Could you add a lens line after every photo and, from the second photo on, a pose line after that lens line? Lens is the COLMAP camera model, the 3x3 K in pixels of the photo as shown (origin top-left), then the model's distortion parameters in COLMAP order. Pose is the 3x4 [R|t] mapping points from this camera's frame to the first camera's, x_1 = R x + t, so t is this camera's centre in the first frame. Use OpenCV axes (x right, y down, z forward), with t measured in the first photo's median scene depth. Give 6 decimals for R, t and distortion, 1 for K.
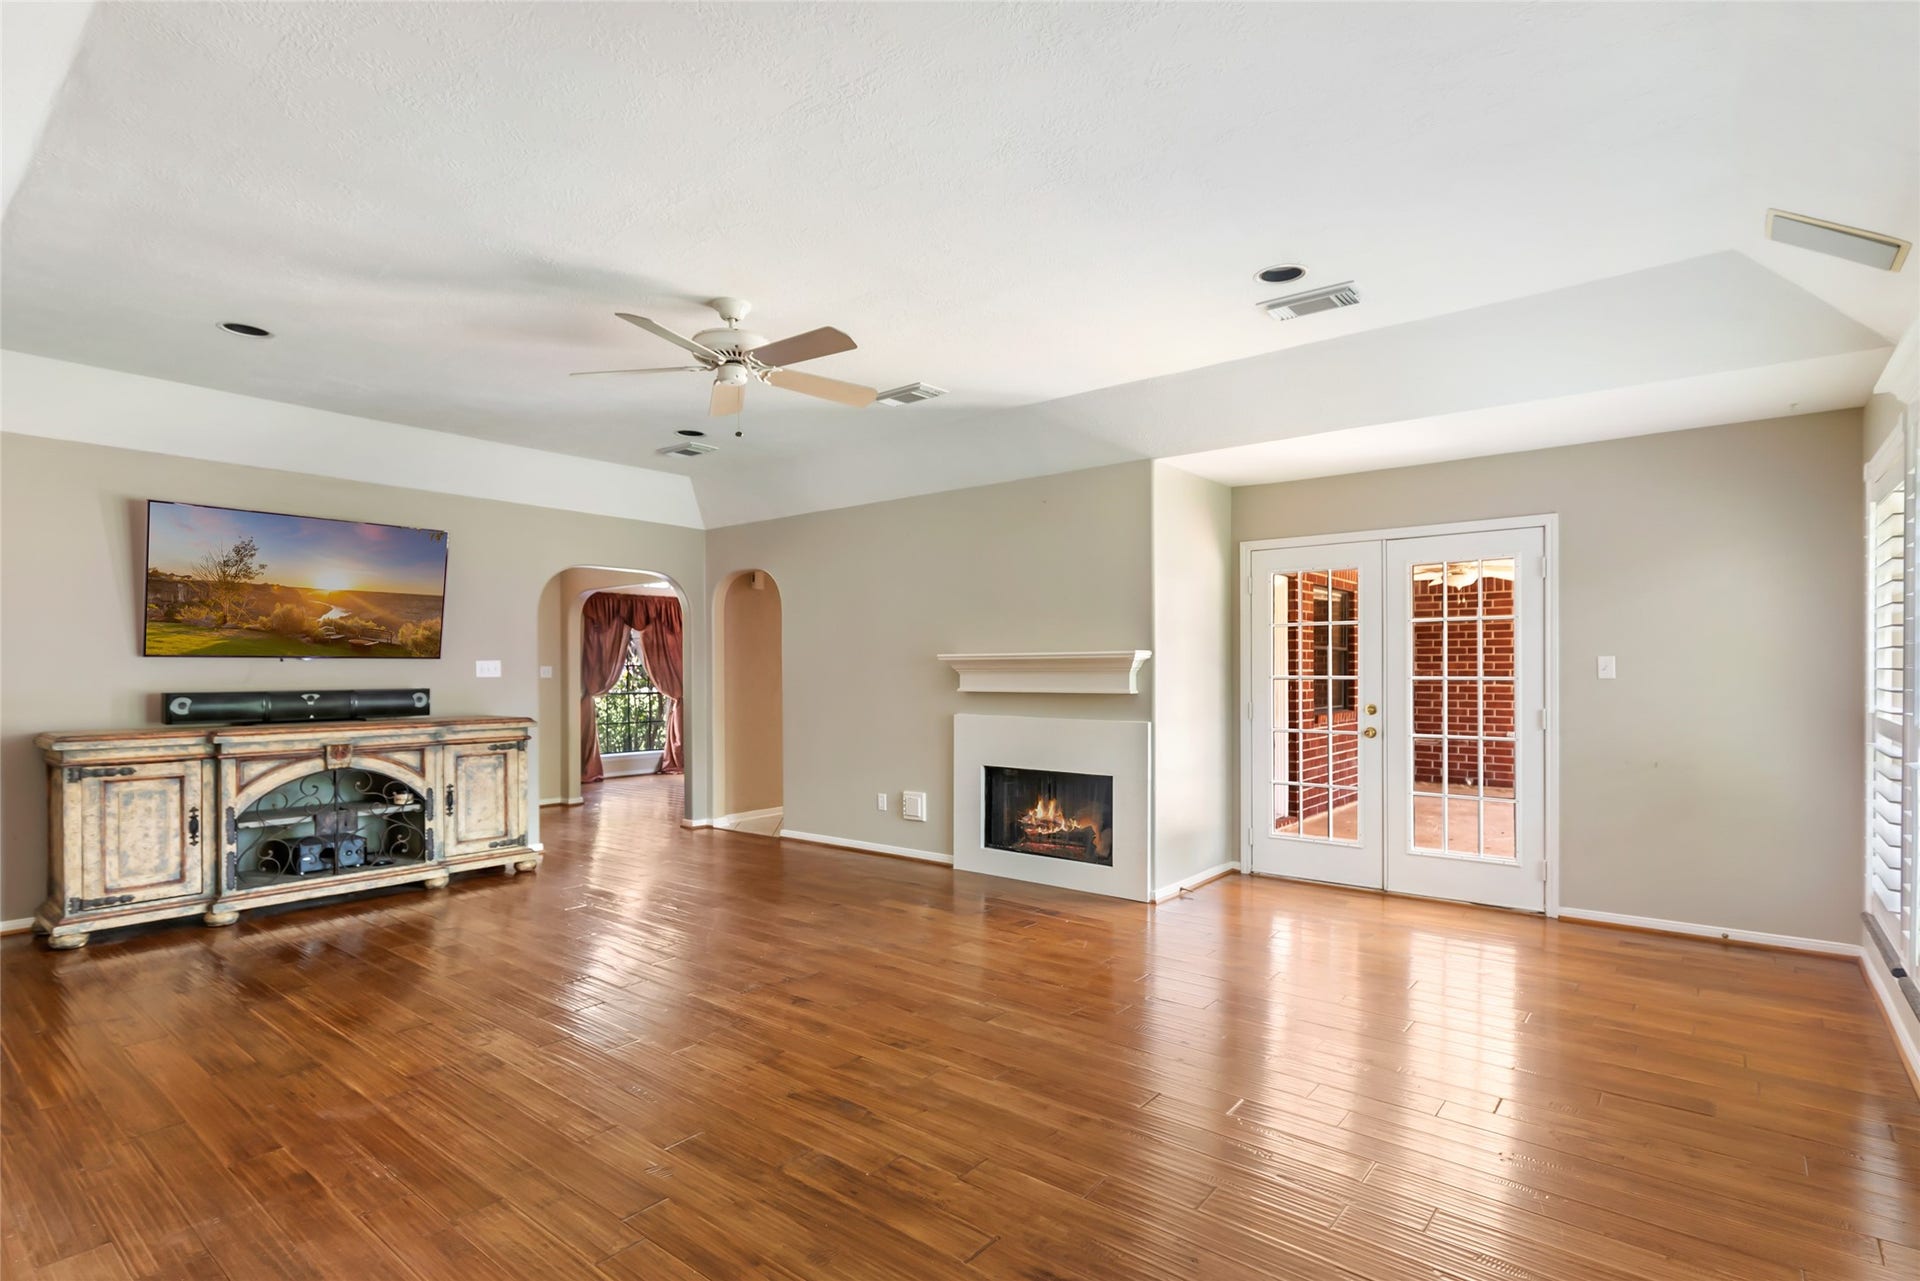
lens RADIAL K [[912.9, 0, 970.5], [0, 912.9, 642.7], [0, 0, 1]] dist [0.001250, 0.000962]
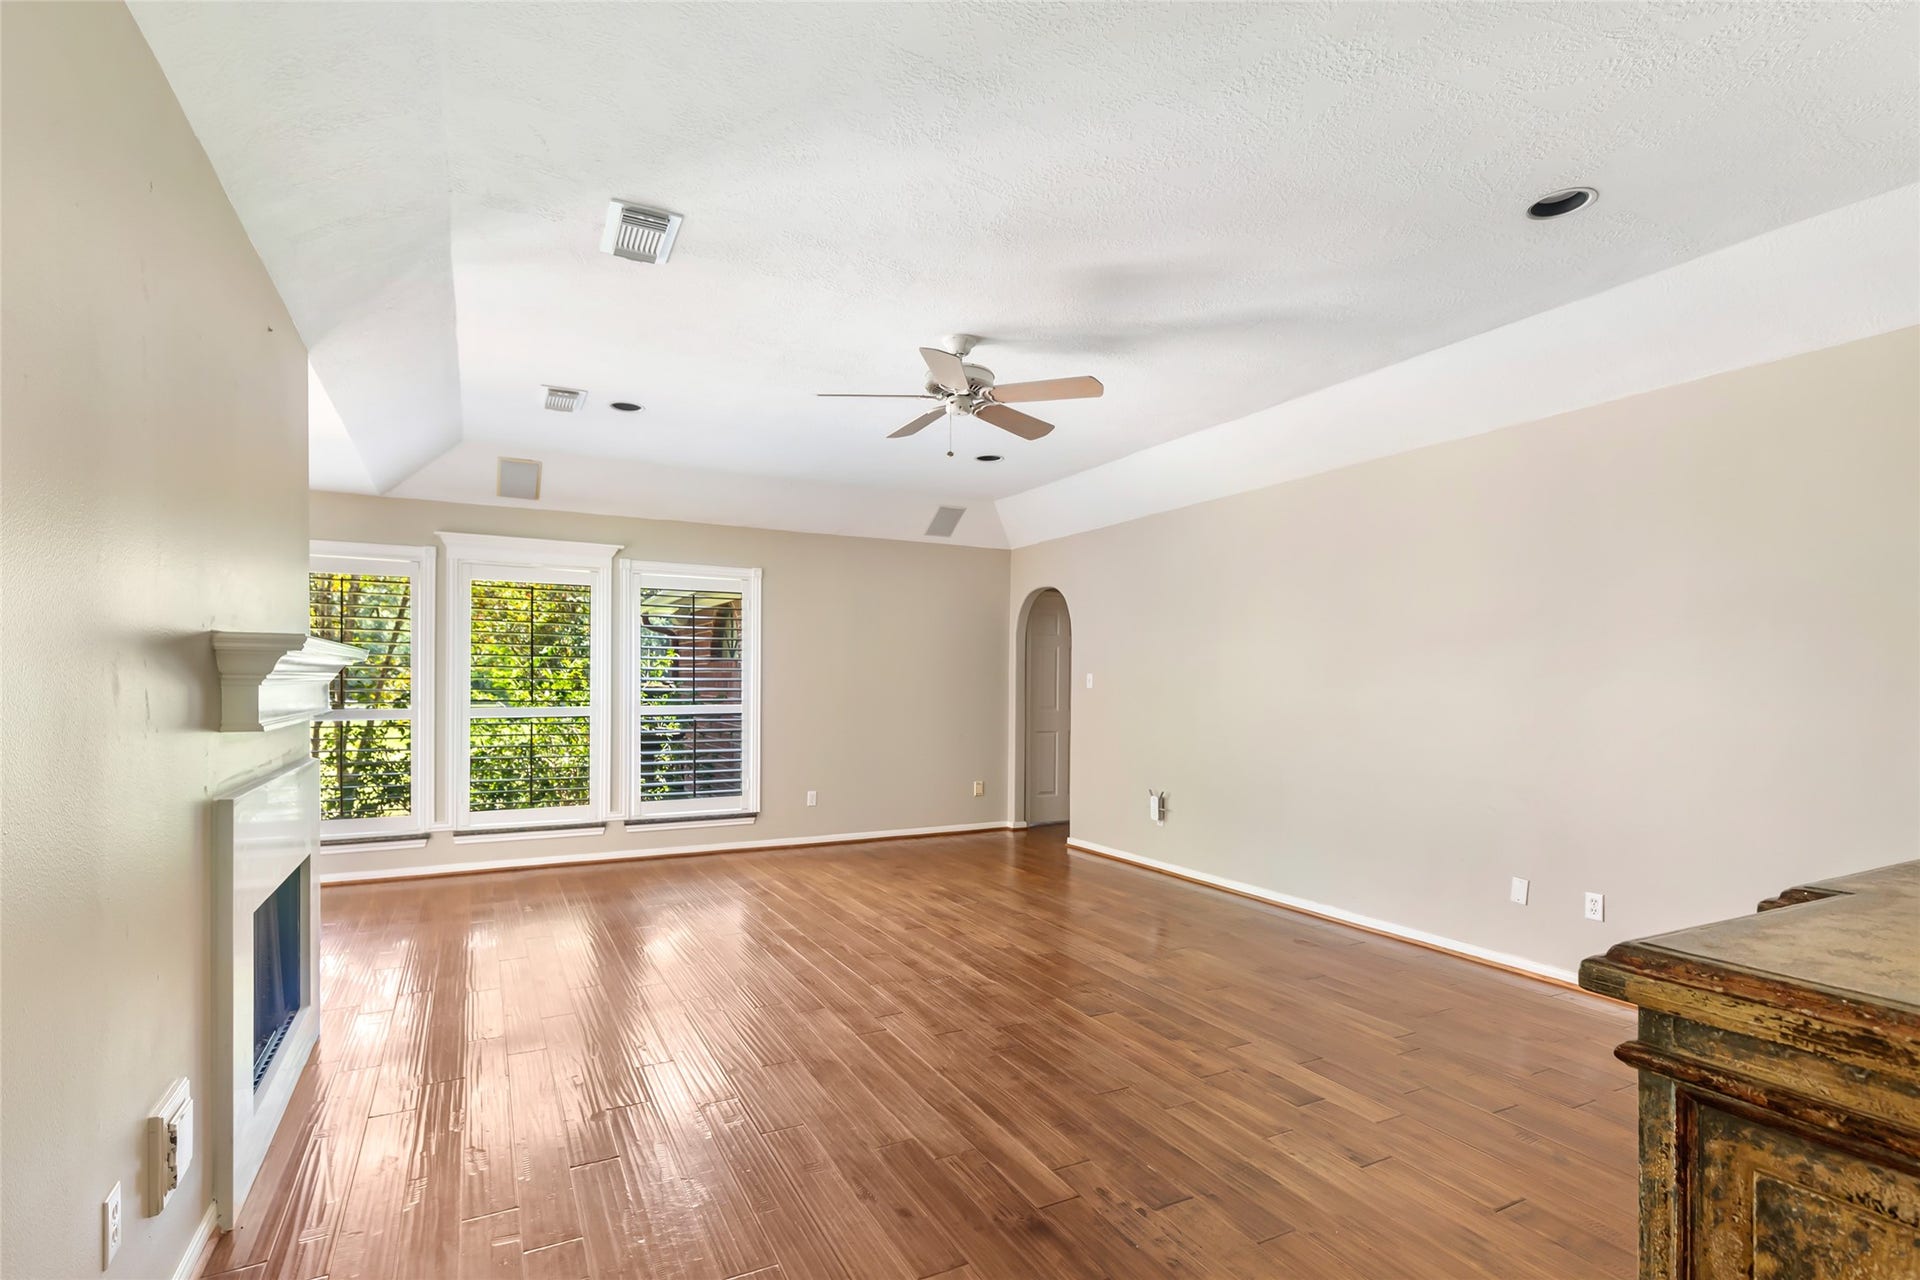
lens RADIAL K [[912.9, 0, 970.5], [0, 912.9, 642.2], [0, 0, 1]] dist [0.001250, 0.000962]
pose [[-0.913934, 0.012931, 0.405656, -0.842836], [-0.013386, 0.997988, -0.061970, 0.052703], [-0.405642, -0.062066, -0.911923, 2.348875]]
